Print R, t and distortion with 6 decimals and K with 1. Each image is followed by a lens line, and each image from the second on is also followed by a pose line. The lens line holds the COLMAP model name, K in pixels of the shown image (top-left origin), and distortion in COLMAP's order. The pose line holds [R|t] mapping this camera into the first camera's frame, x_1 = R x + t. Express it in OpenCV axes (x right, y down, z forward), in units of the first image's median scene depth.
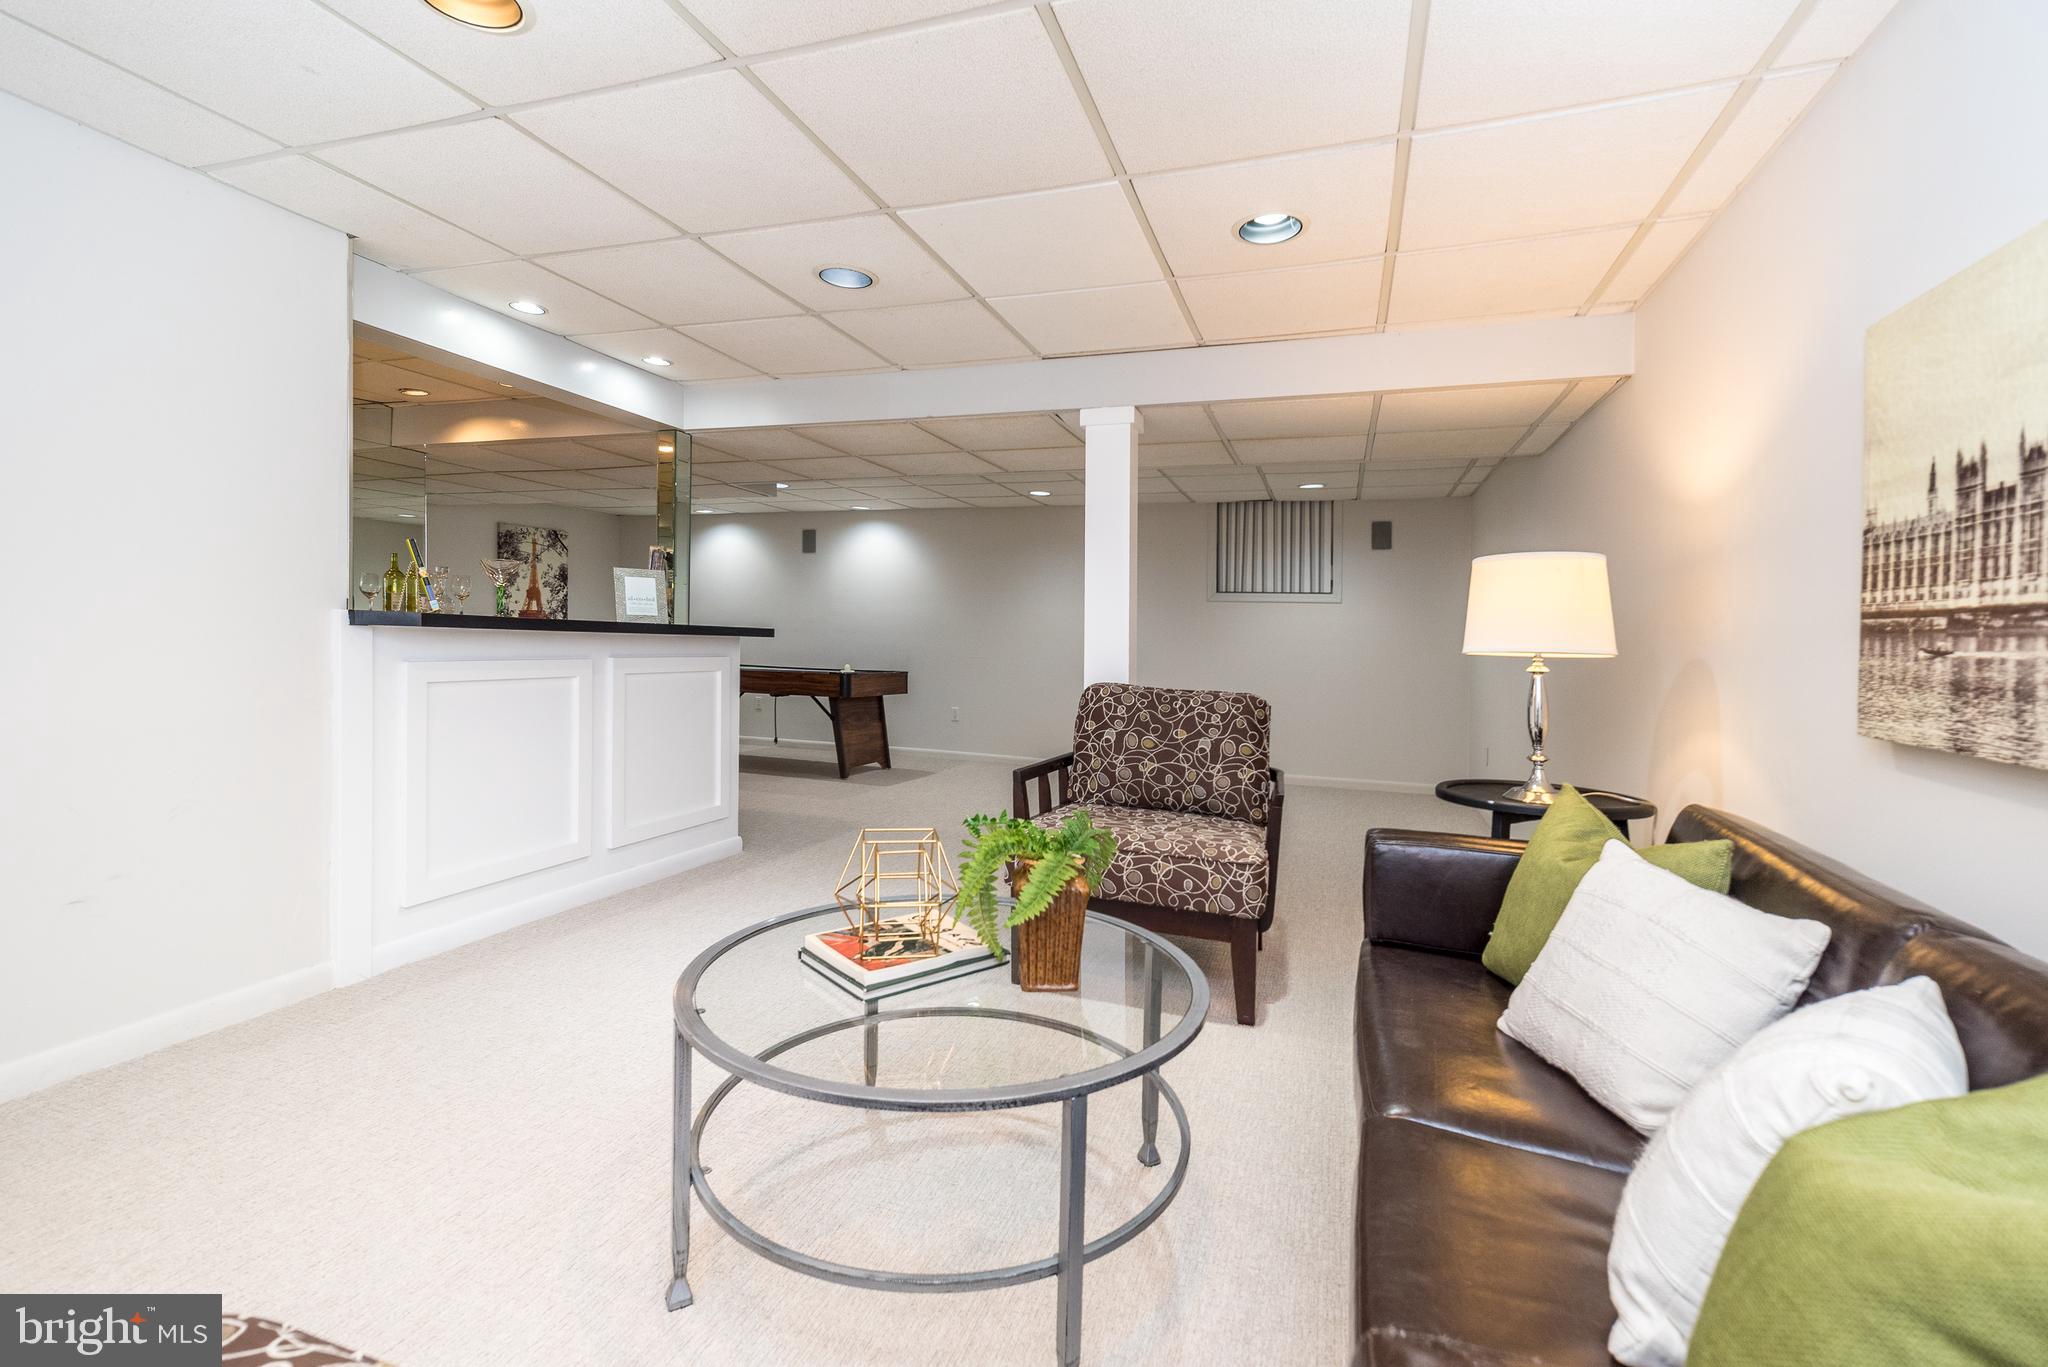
lens RADIAL K [[851.0, 0, 1025.2], [0, 851.0, 692.8], [0, 0, 1]] dist [-0.000436, -0.000076]
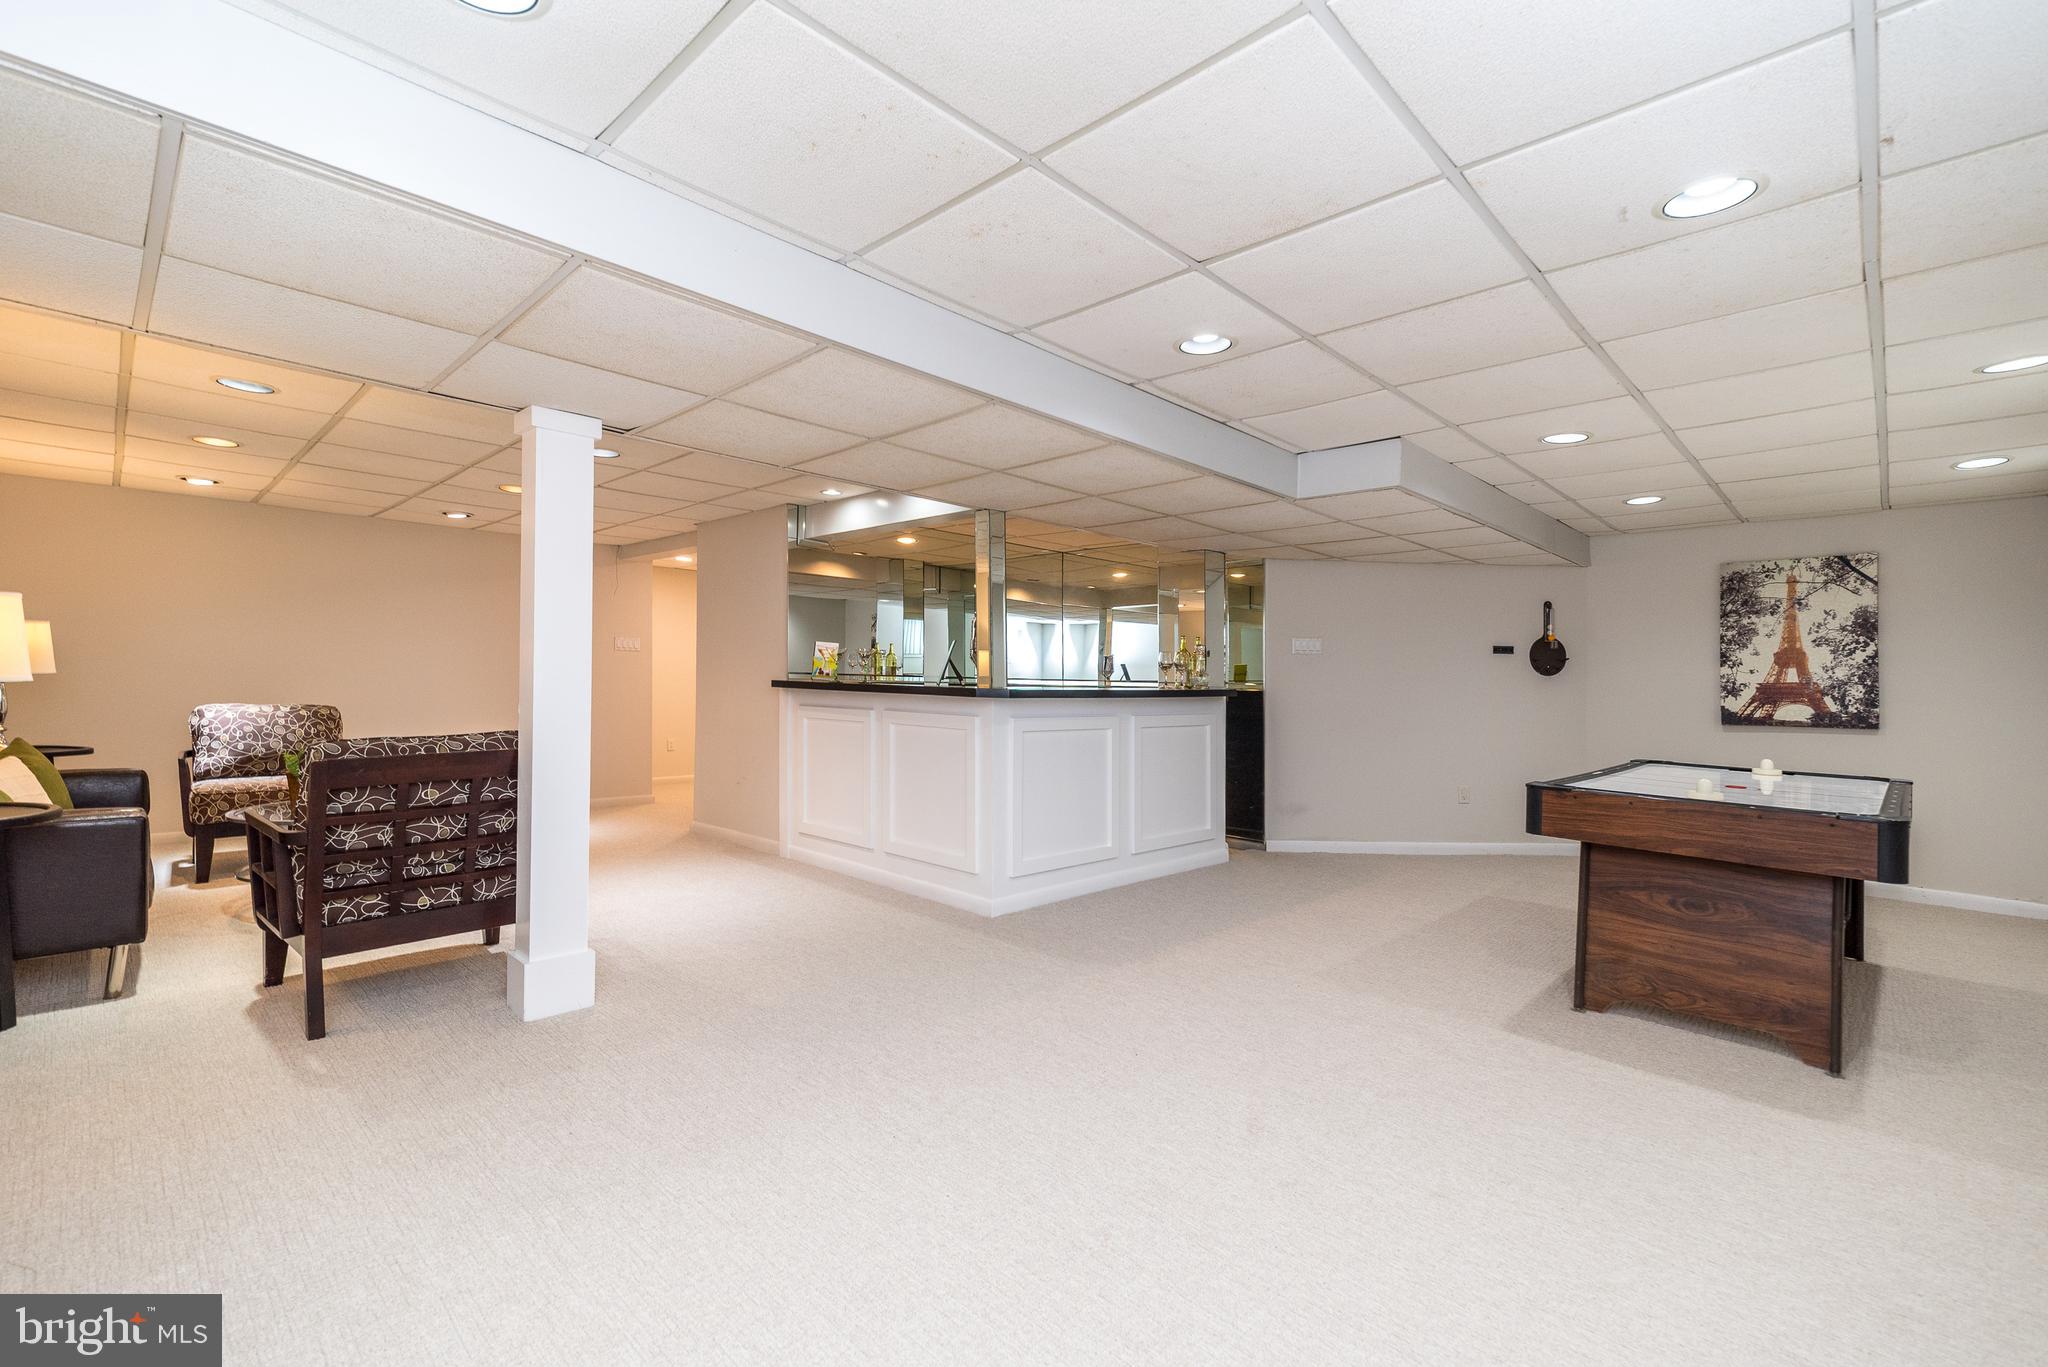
lens RADIAL K [[900.7, 0, 1022.1], [0, 900.7, 679.5], [0, 0, 1]] dist [0.000957, 0.000009]
pose [[-0.435481, -0.034803, -0.899525, 0.324782], [-0.086241, 0.996269, 0.003205, -0.050569], [0.896057, 0.078972, -0.436857, 0.782050]]
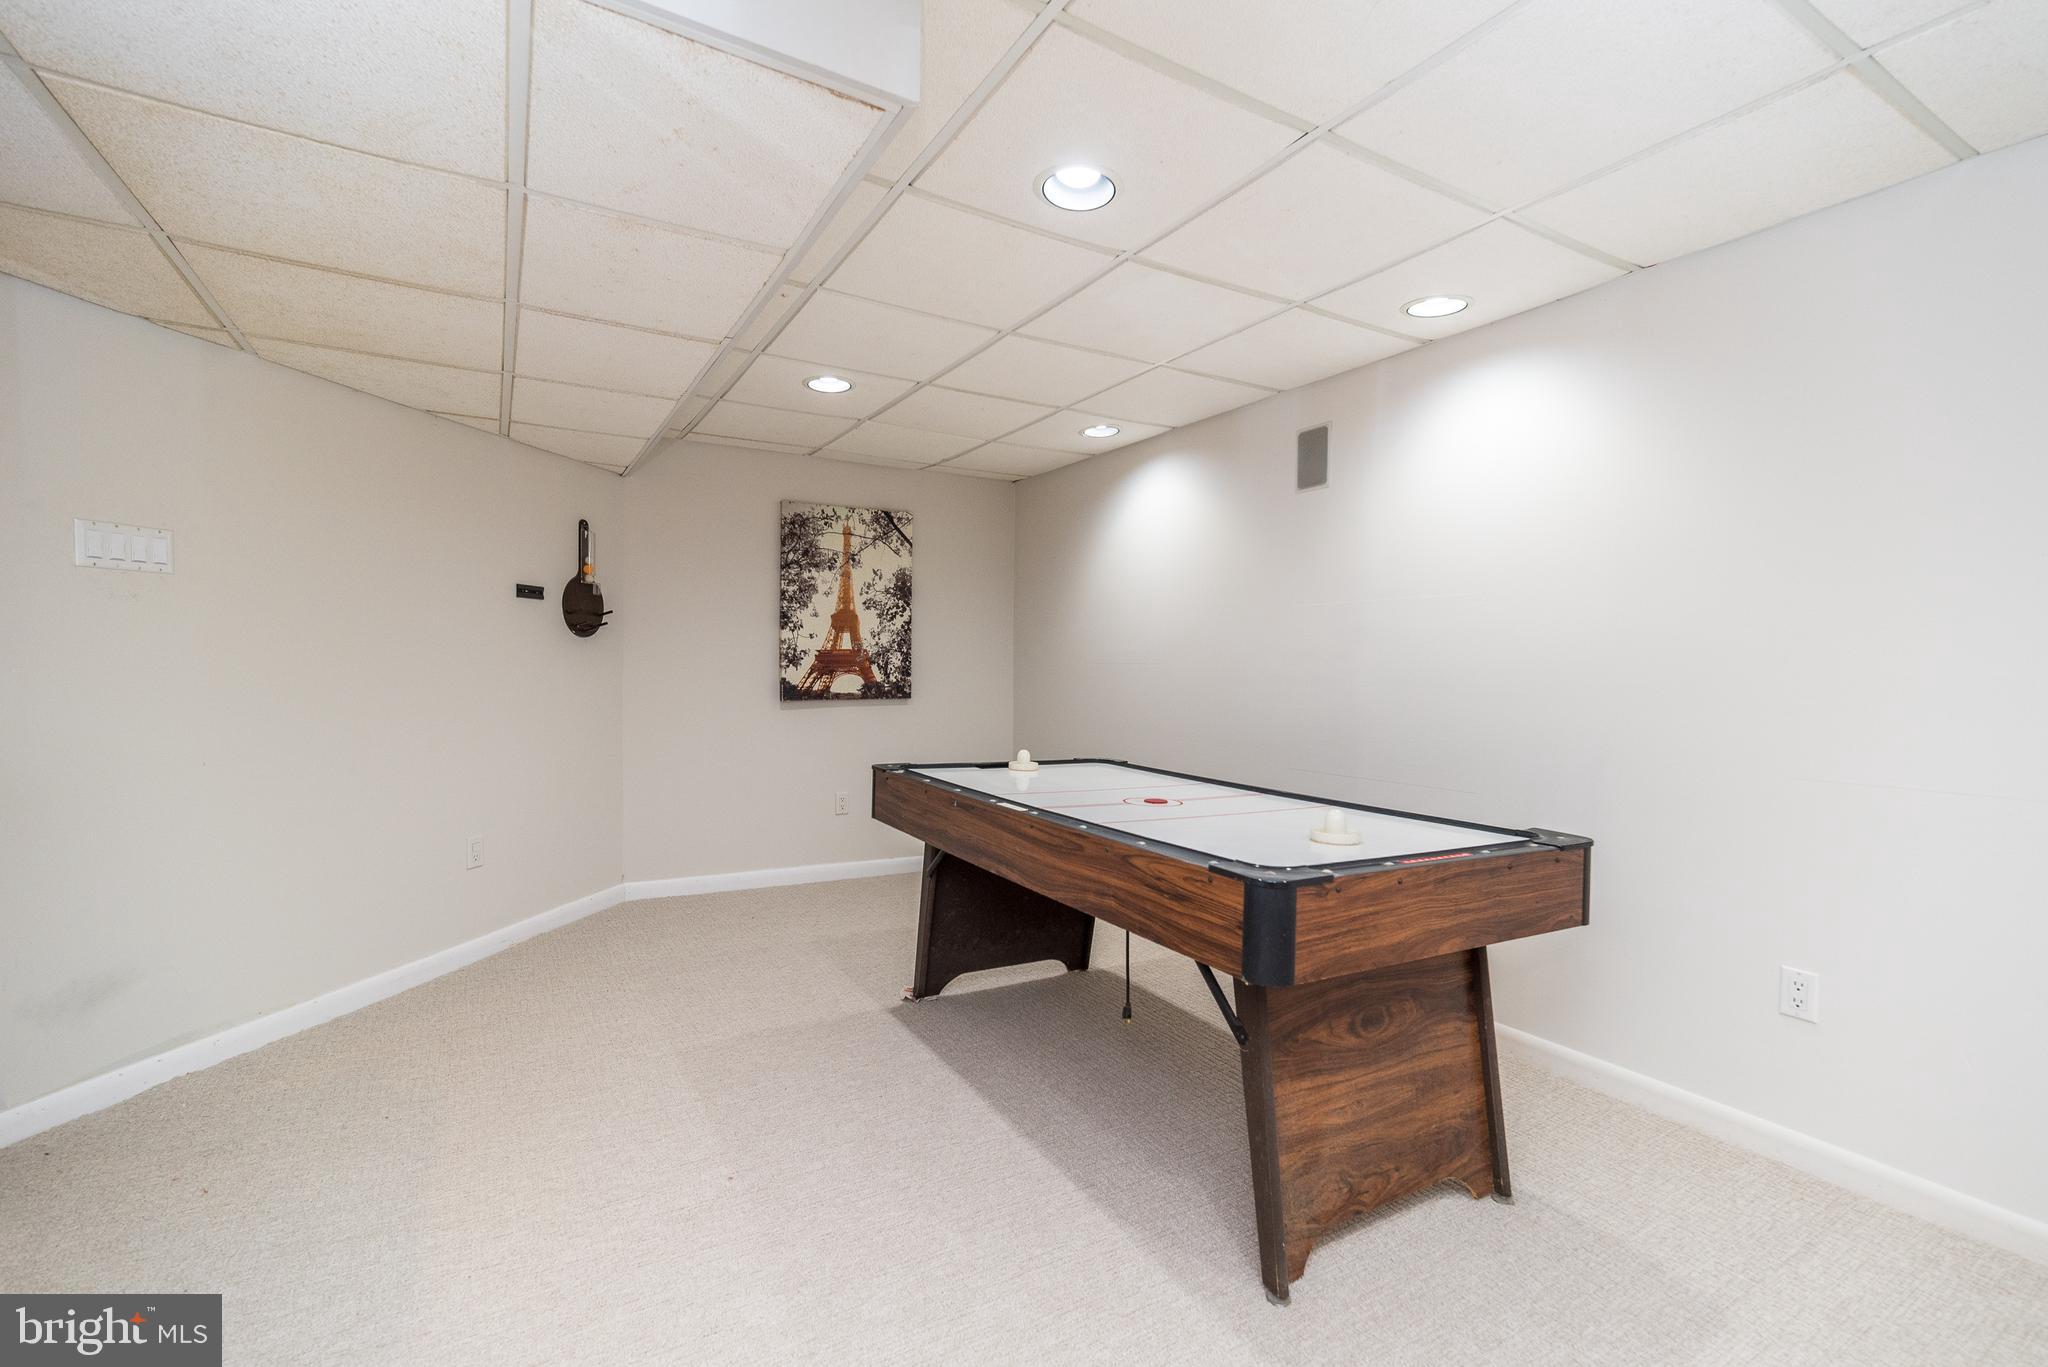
lens RADIAL K [[900.7, 0, 1022.1], [0, 900.7, 679.5], [0, 0, 1]] dist [0.000957, 0.000009]
pose [[0.749874, -0.003806, -0.661570, -0.080450], [-0.037216, 0.998157, -0.047926, -0.052189], [0.660533, 0.060560, 0.748350, 0.630568]]
